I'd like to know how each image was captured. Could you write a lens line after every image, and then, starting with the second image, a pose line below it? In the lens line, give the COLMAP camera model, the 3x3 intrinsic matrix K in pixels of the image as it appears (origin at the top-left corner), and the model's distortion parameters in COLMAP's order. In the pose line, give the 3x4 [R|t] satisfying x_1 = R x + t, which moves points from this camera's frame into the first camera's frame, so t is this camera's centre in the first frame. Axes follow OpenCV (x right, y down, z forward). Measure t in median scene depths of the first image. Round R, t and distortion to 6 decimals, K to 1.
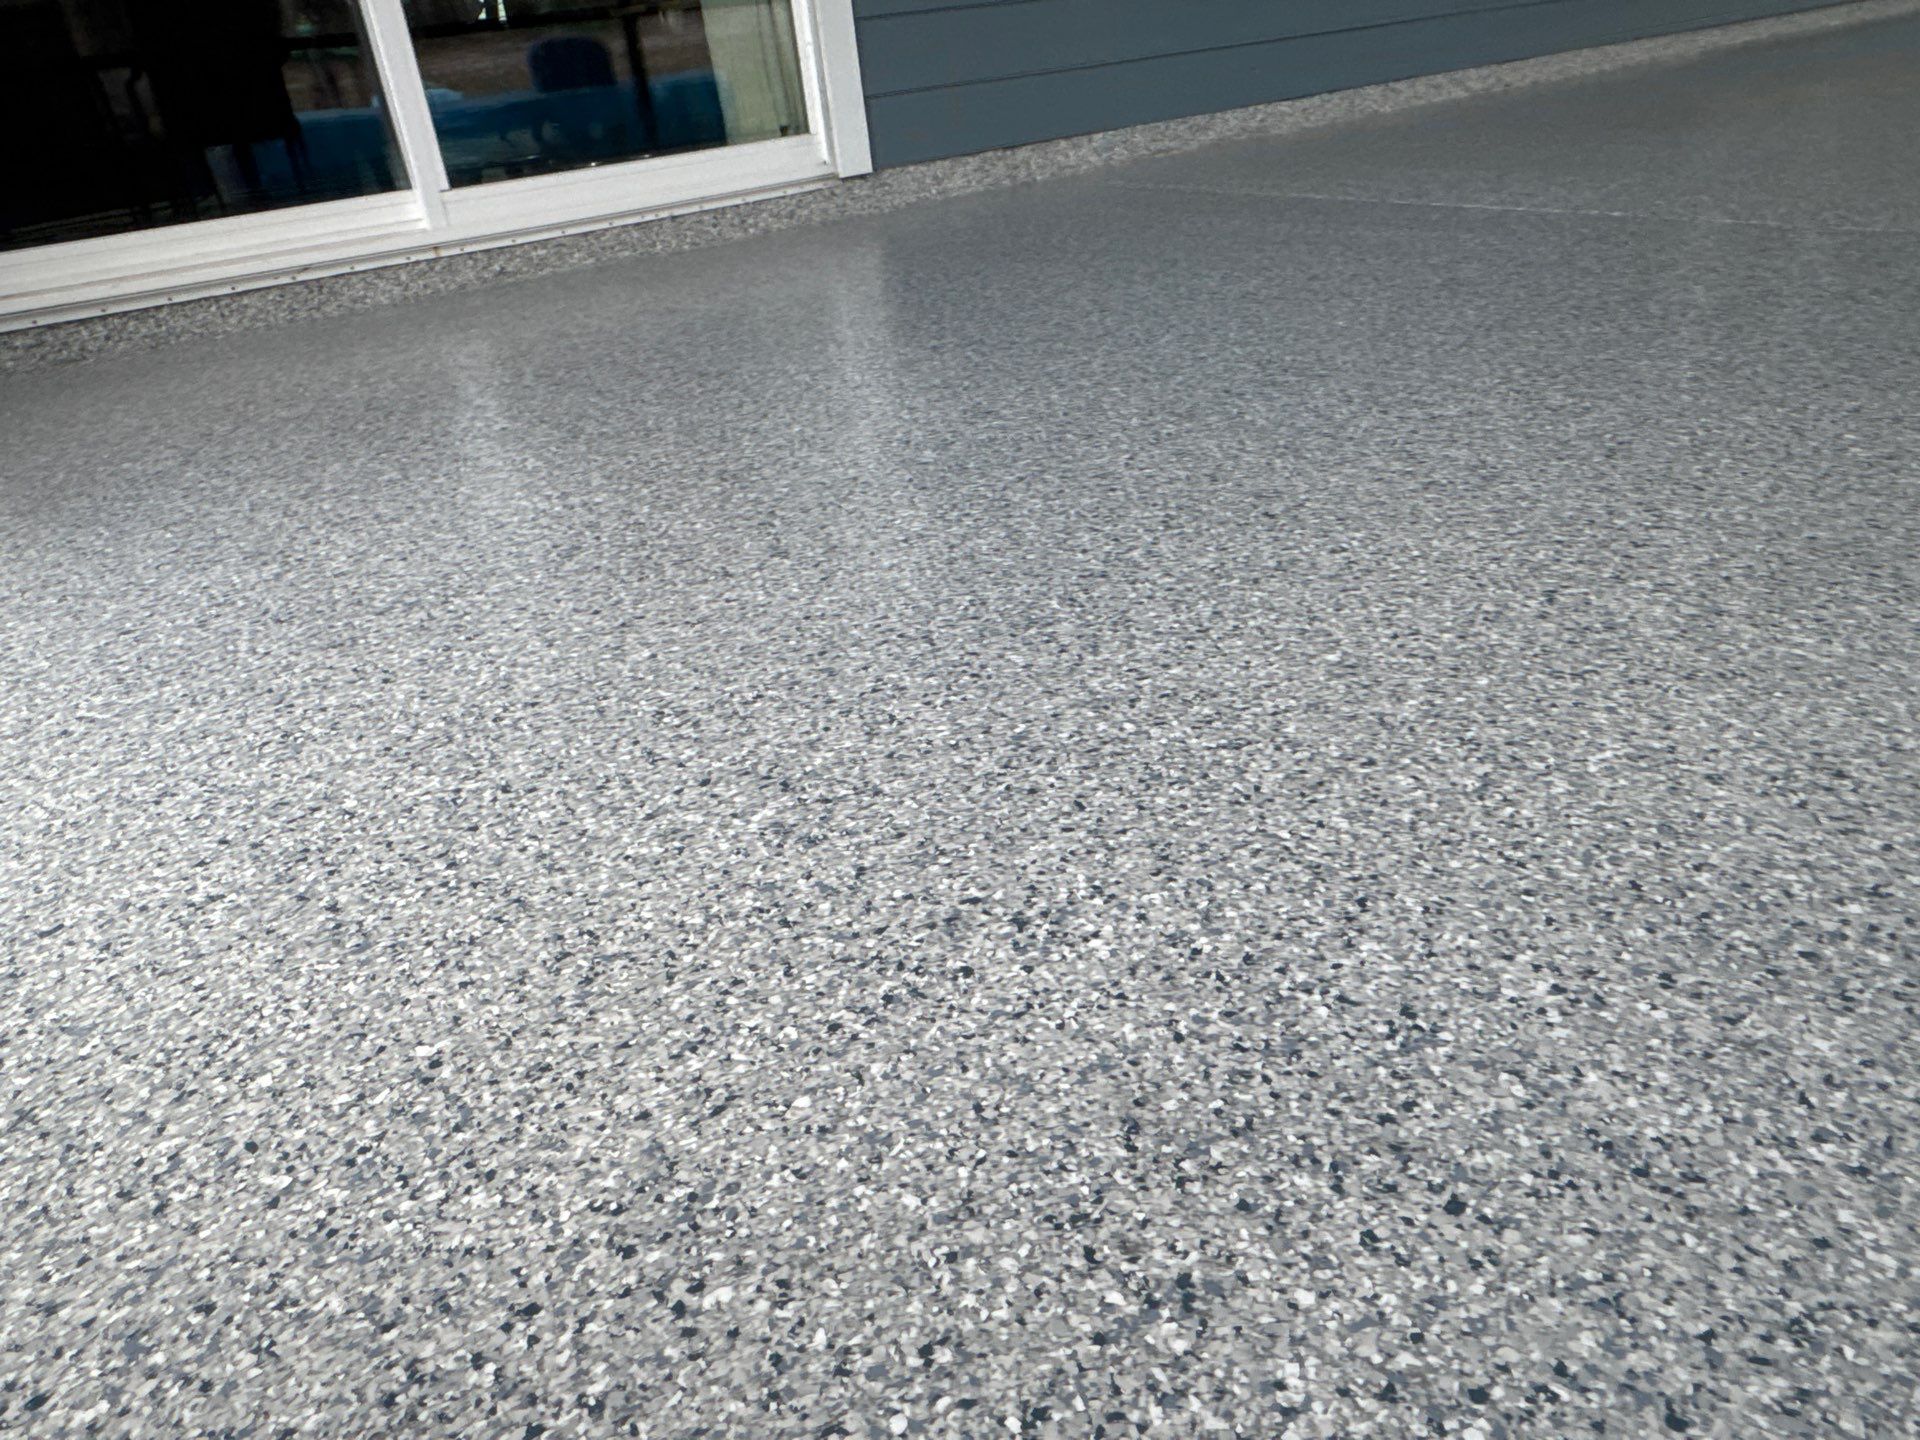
lens RADIAL K [[1340.8, 0, 953.1], [0, 1340.8, 714.0], [0, 0, 1]] dist [-0.010014, 0.008474]
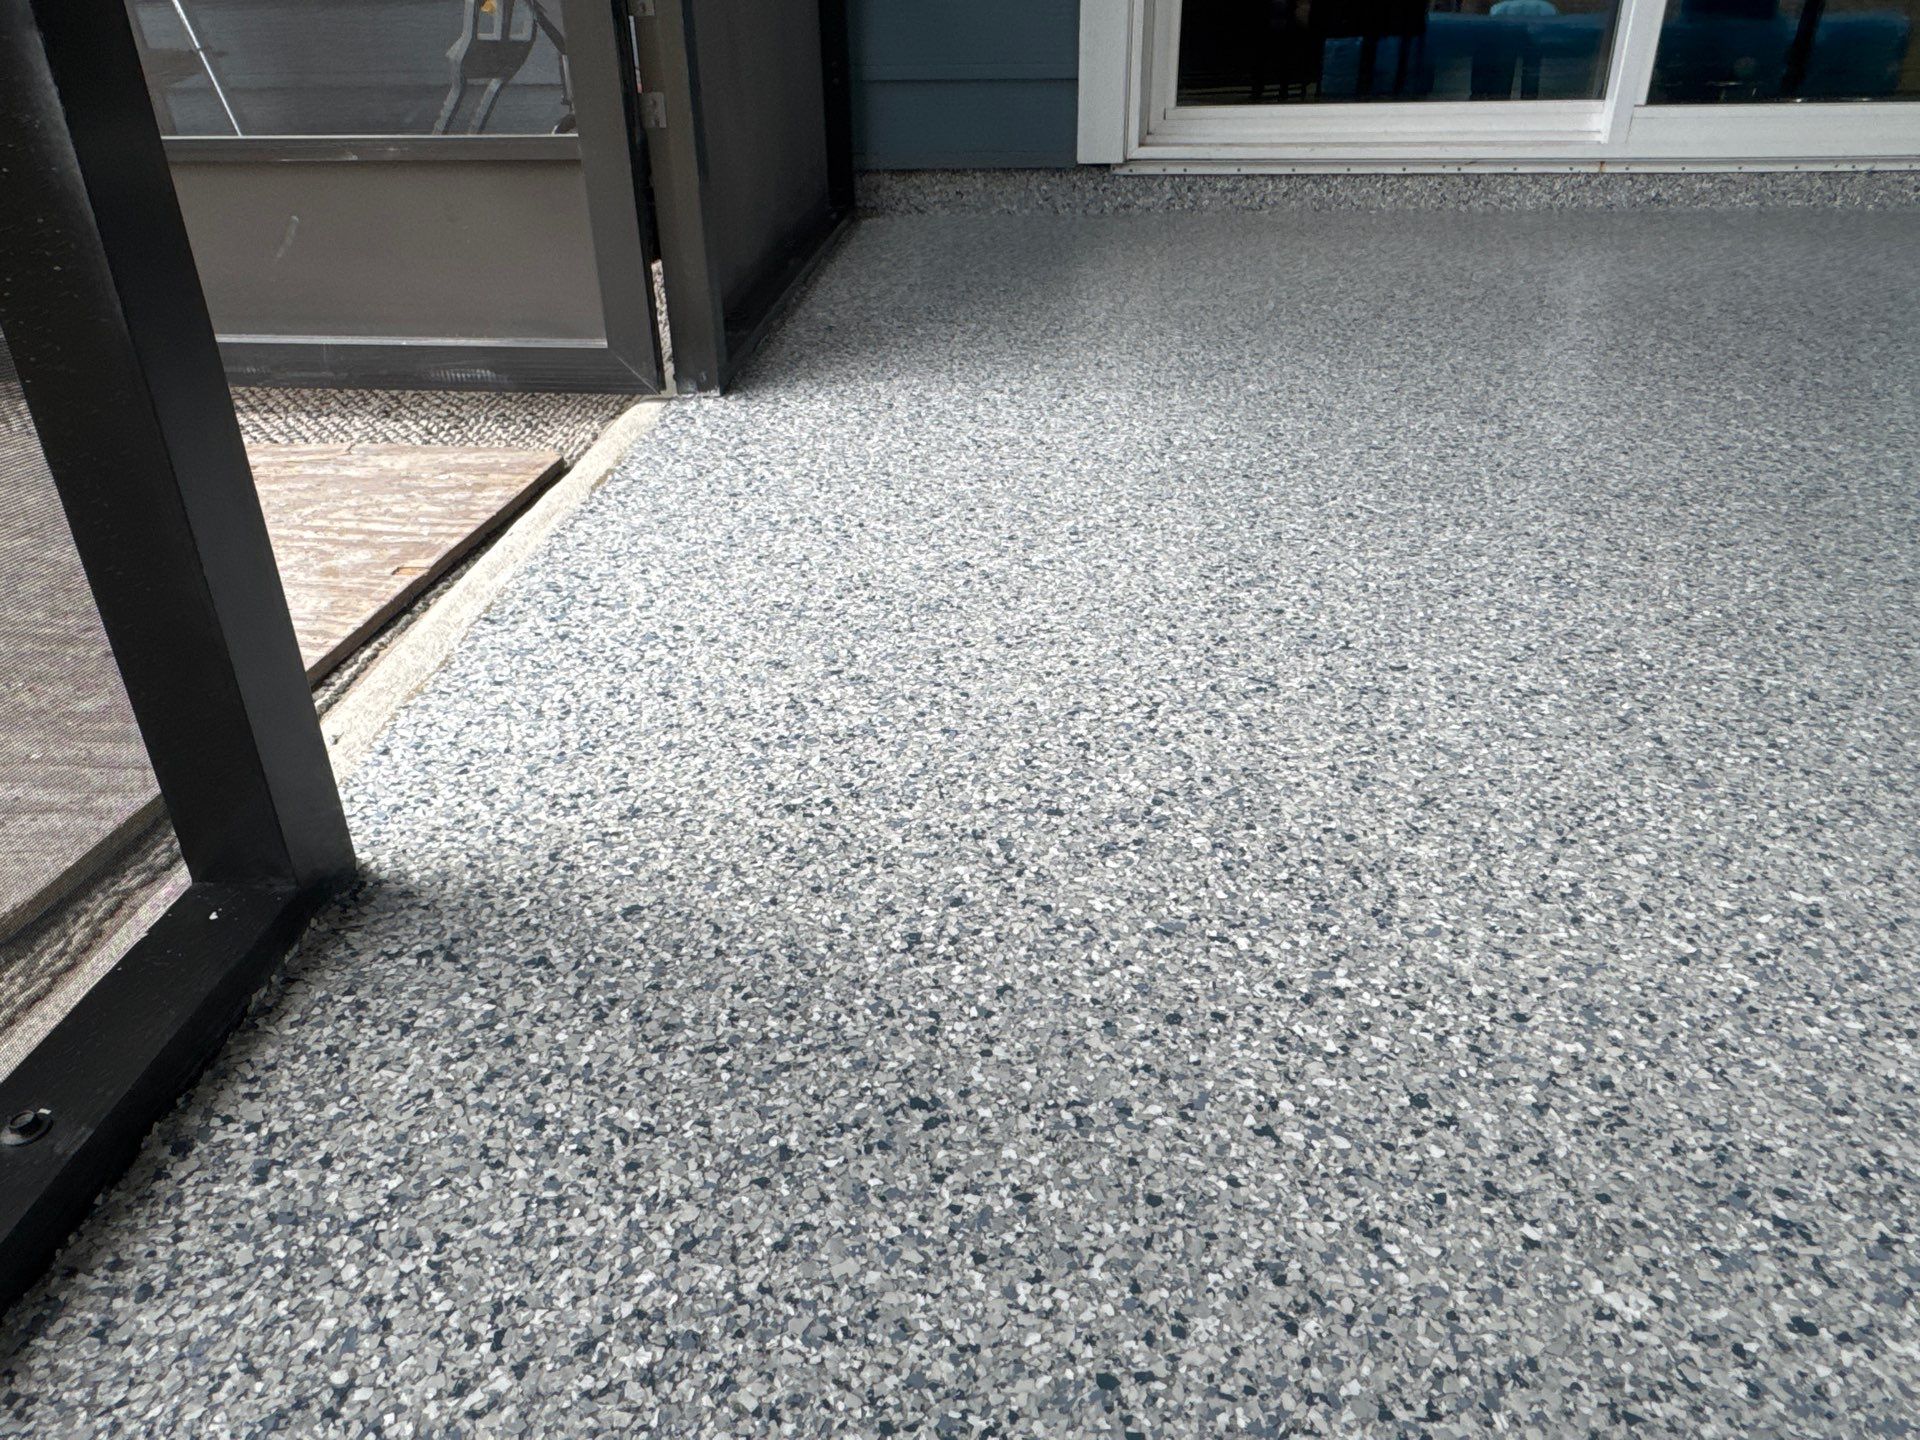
lens RADIAL K [[1340.8, 0, 953.1], [0, 1340.8, 714.0], [0, 0, 1]] dist [-0.010014, 0.008474]
pose [[0.772863, 0.370210, -0.515390, -0.182330], [-0.343863, 0.926933, 0.150178, 0.081714], [0.533330, 0.061157, 0.843694, -0.110941]]
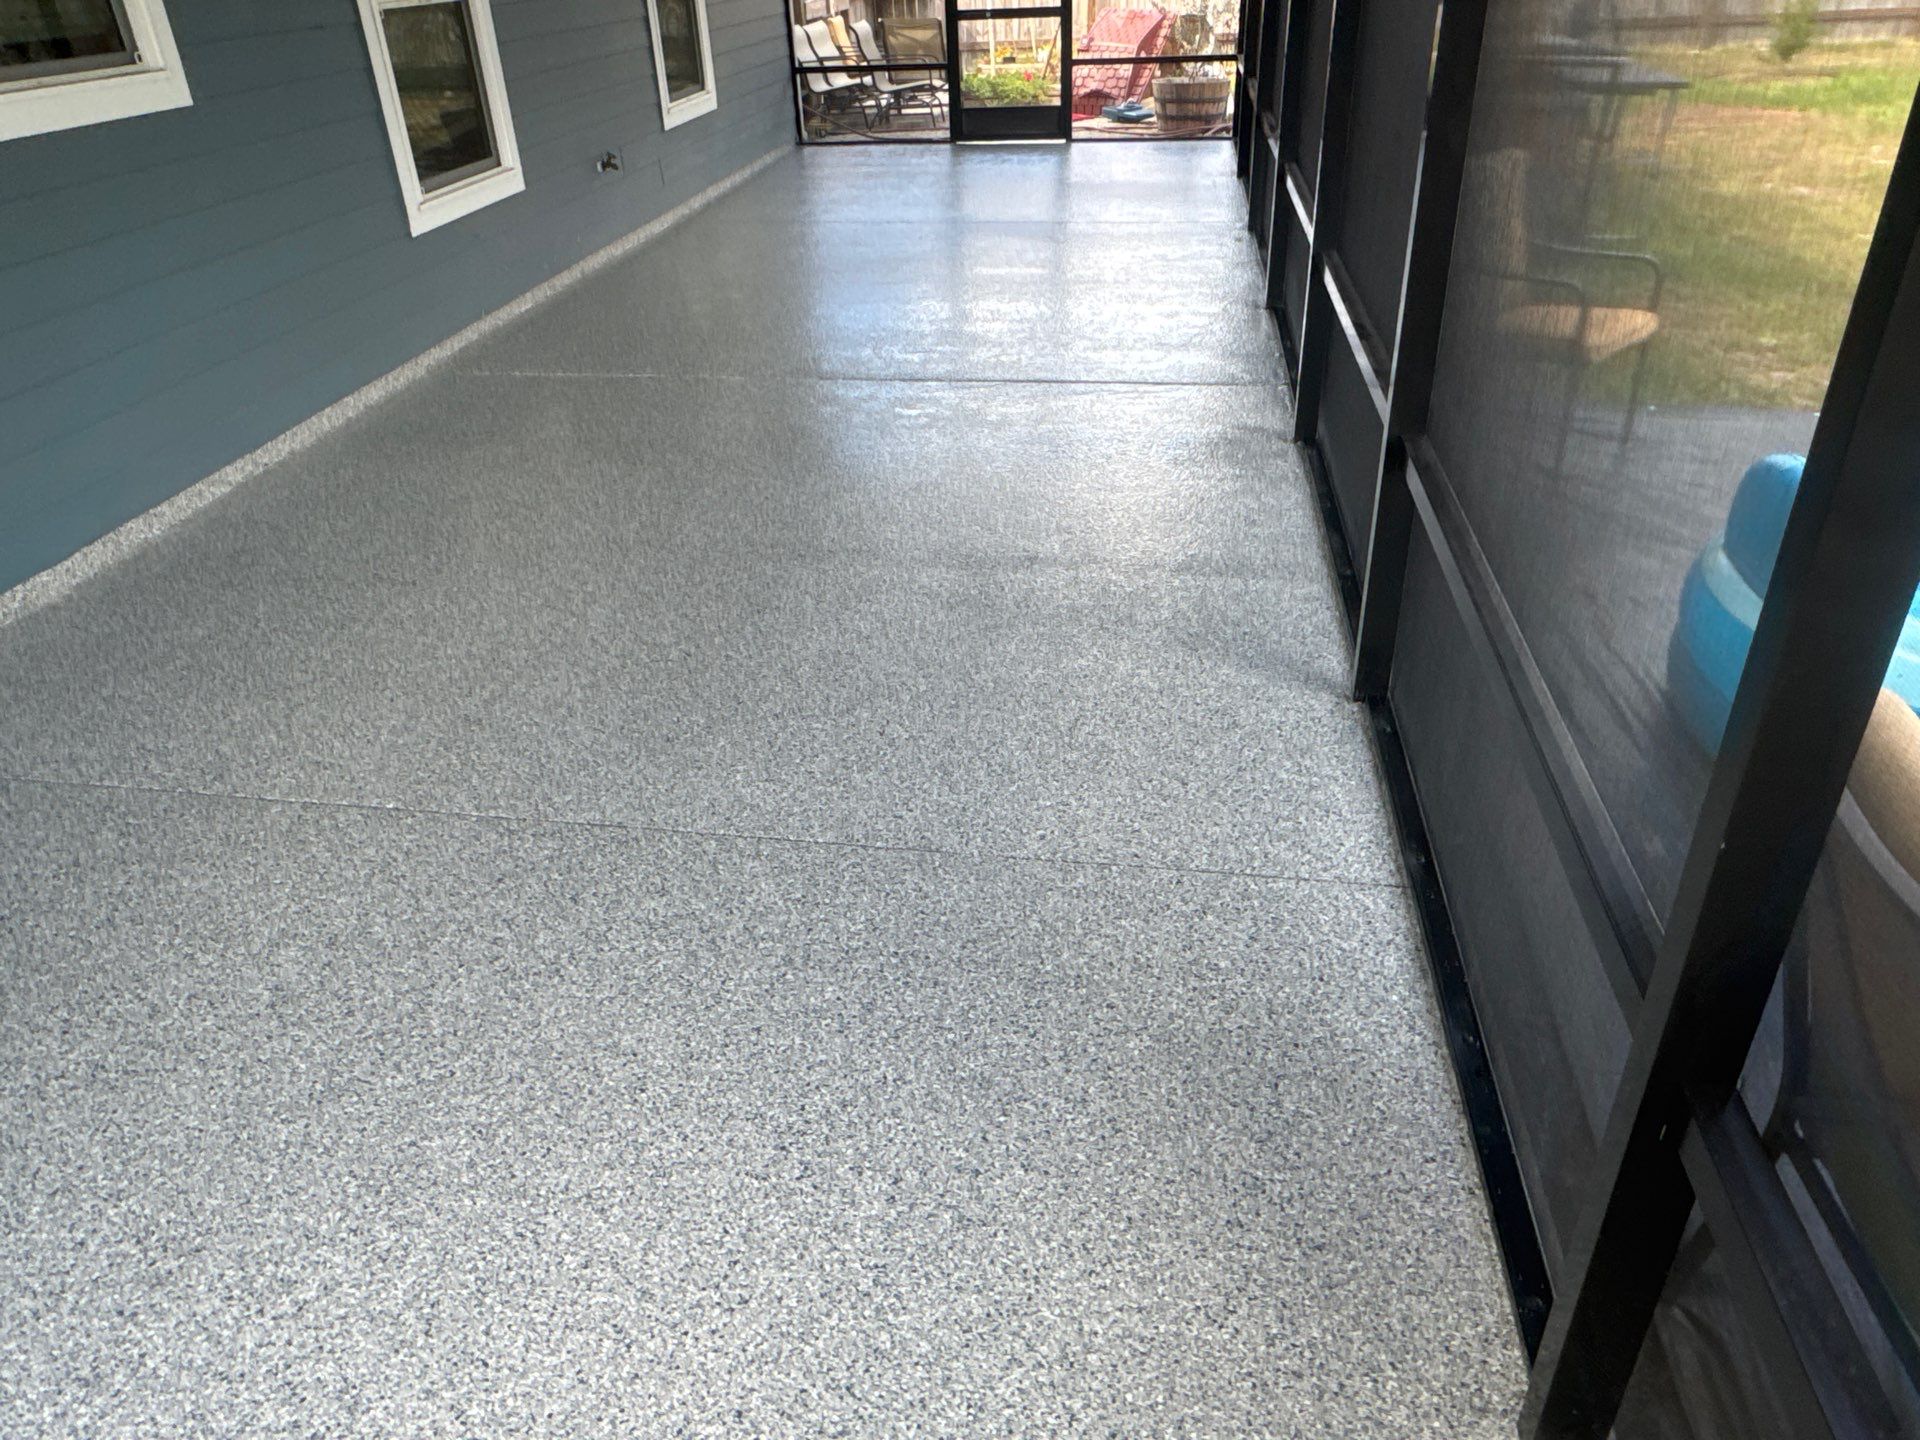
lens RADIAL K [[1340.8, 0, 953.1], [0, 1340.8, 714.0], [0, 0, 1]] dist [-0.010014, 0.008474]
pose [[0.699502, -0.298798, 0.649166, 0.113429], [0.303064, 0.946695, 0.109182, -0.698189], [-0.647186, 0.120366, 0.752770, -0.499136]]
